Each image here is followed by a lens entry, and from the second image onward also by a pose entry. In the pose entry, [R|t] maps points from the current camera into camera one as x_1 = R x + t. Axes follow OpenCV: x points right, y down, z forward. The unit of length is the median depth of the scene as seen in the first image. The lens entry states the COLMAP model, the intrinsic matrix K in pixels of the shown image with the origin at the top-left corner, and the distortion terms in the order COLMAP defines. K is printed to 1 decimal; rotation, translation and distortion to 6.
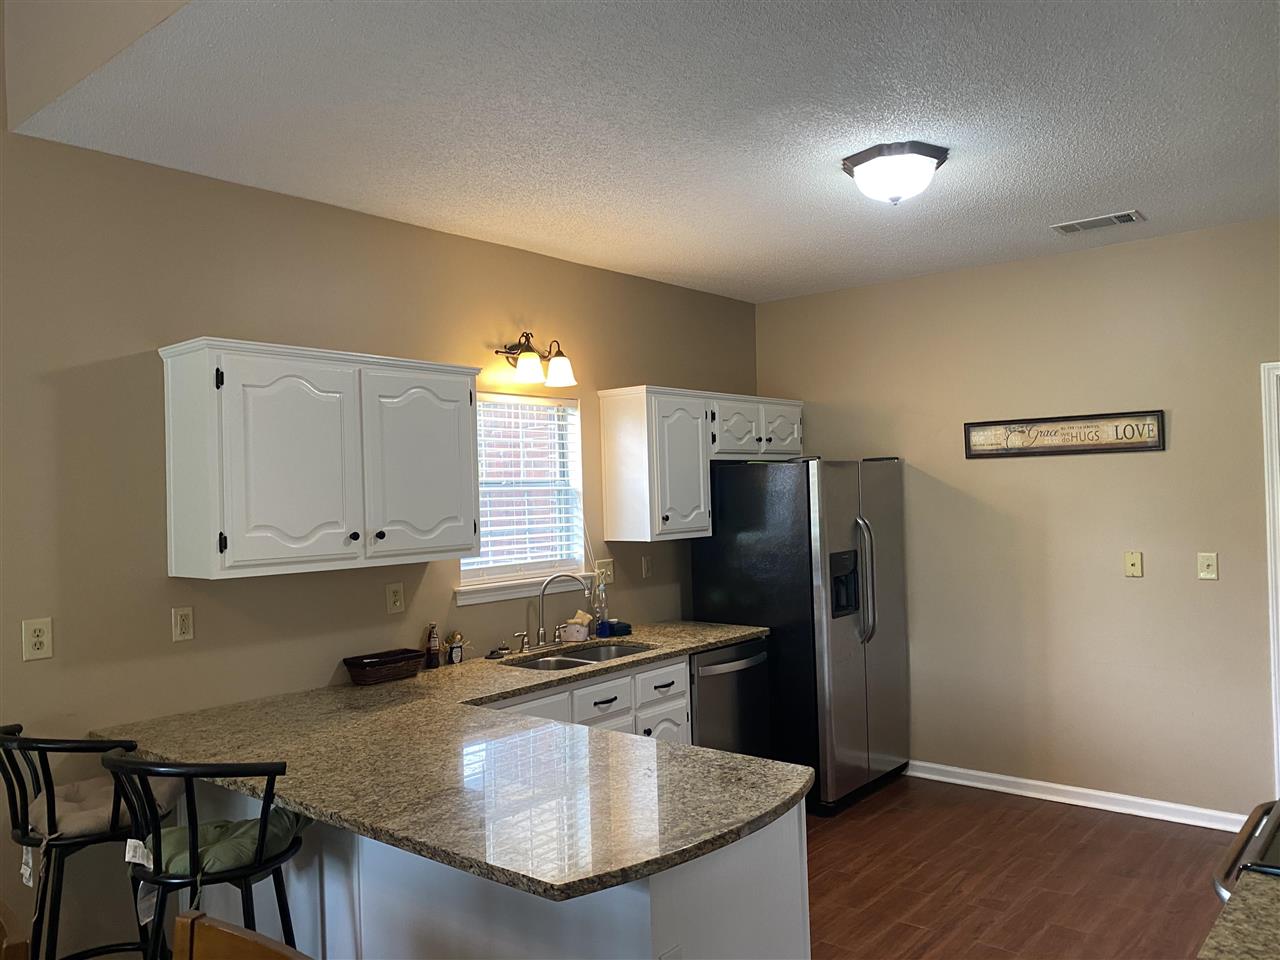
lens RADIAL K [[973.8, 0, 640.0], [0, 973.8, 480.0], [0, 0, 1]] dist [0.084079, -0.129081]
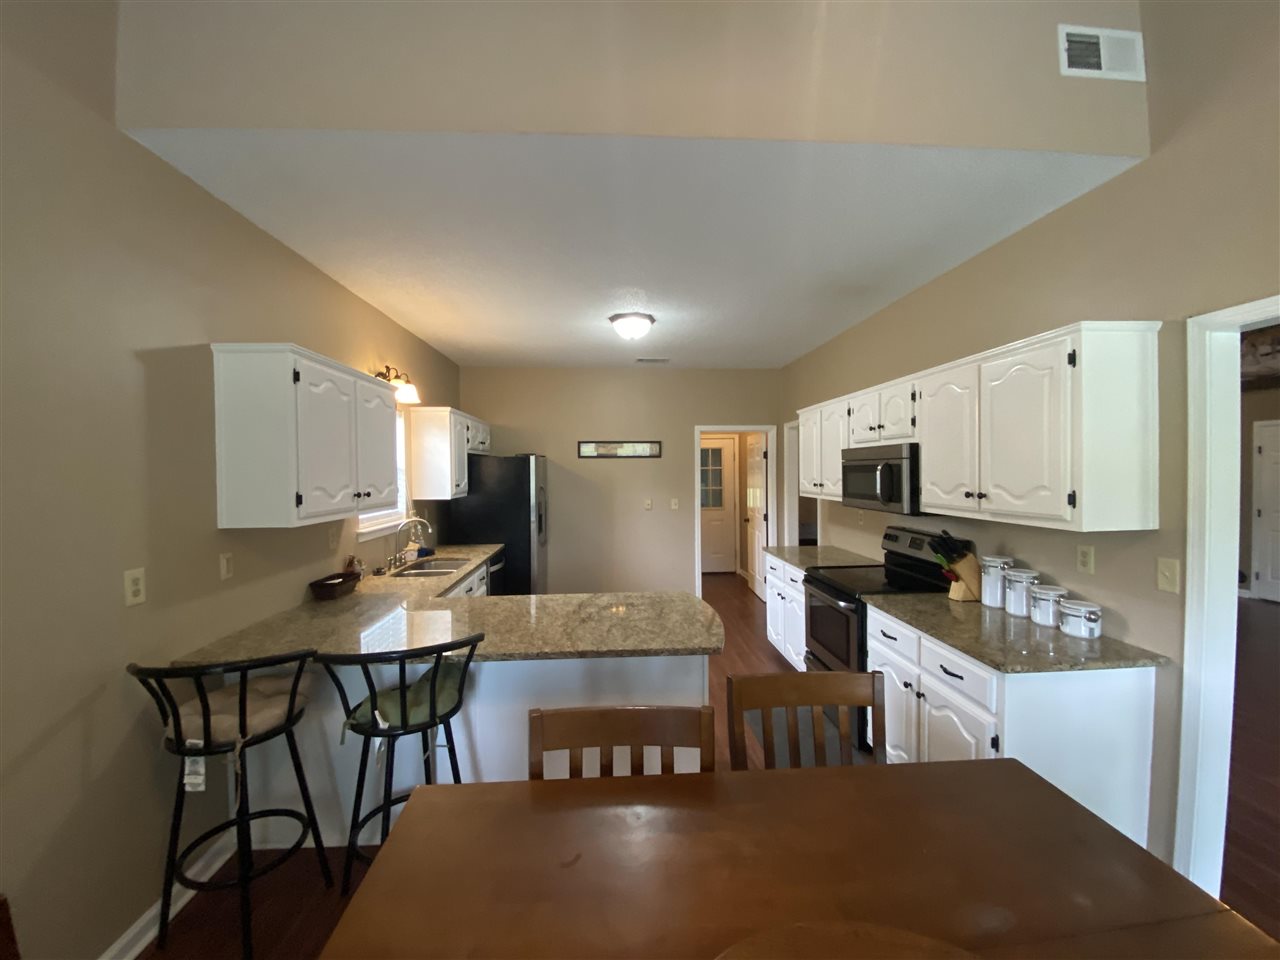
lens RADIAL K [[516.7, 0, 640.0], [0, 516.7, 480.0], [0, 0, 1]] dist [0.001002, -0.000316]
pose [[0.723437, 0.009565, 0.690324, -0.392696], [-0.022989, 0.999683, 0.010240, 0.013130], [-0.690008, -0.023278, 0.723427, 0.117005]]
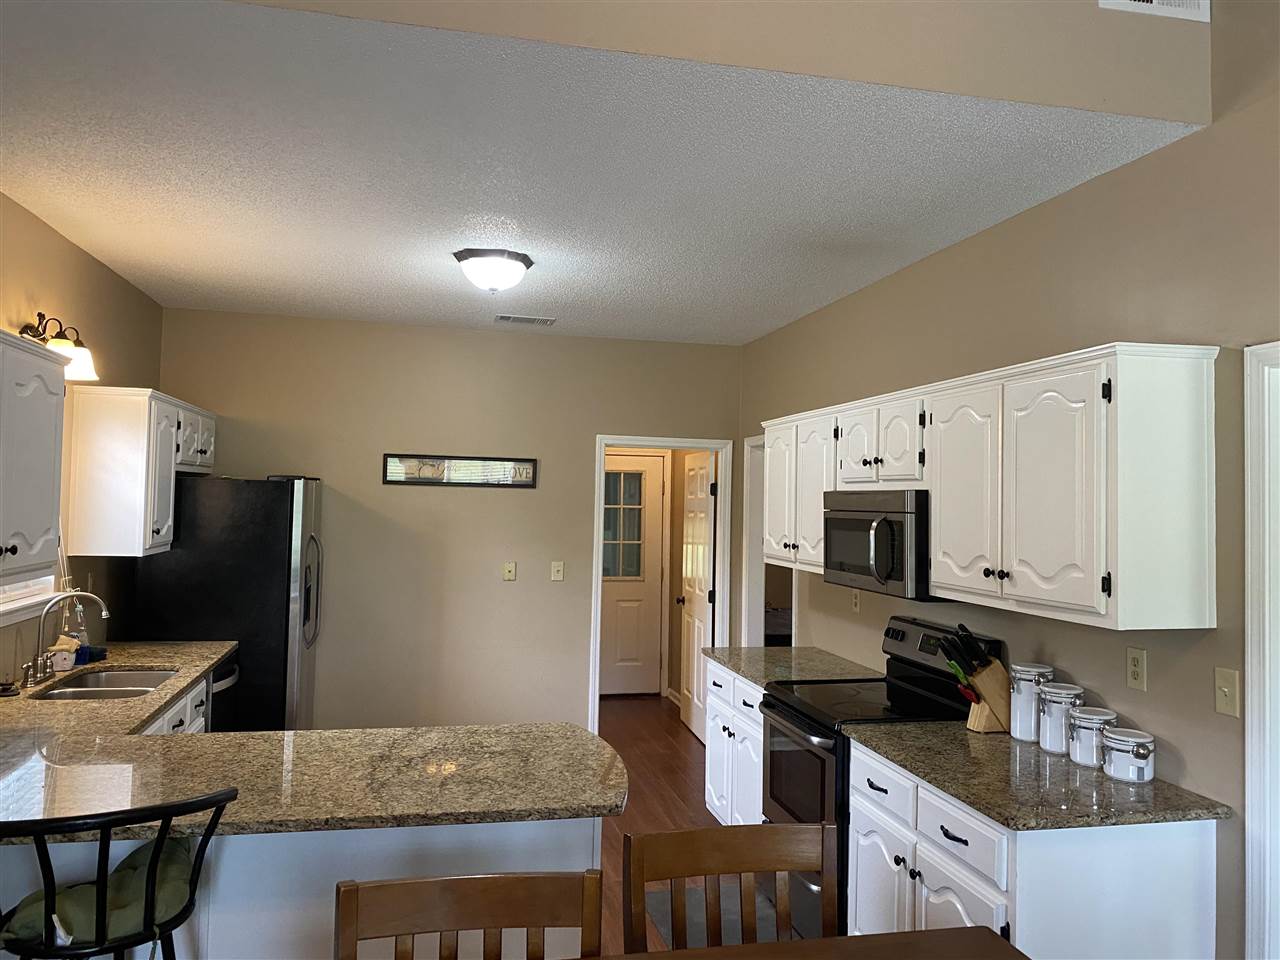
lens RADIAL K [[978.0, 0, 641.0], [0, 978.0, 458.3], [0, 0, 1]] dist [0.082229, -0.130199]
pose [[0.609419, 0.076573, 0.789142, -0.472512], [-0.050778, 0.997051, -0.057533, -0.000287], [-0.791221, -0.005009, 0.611510, 0.046024]]
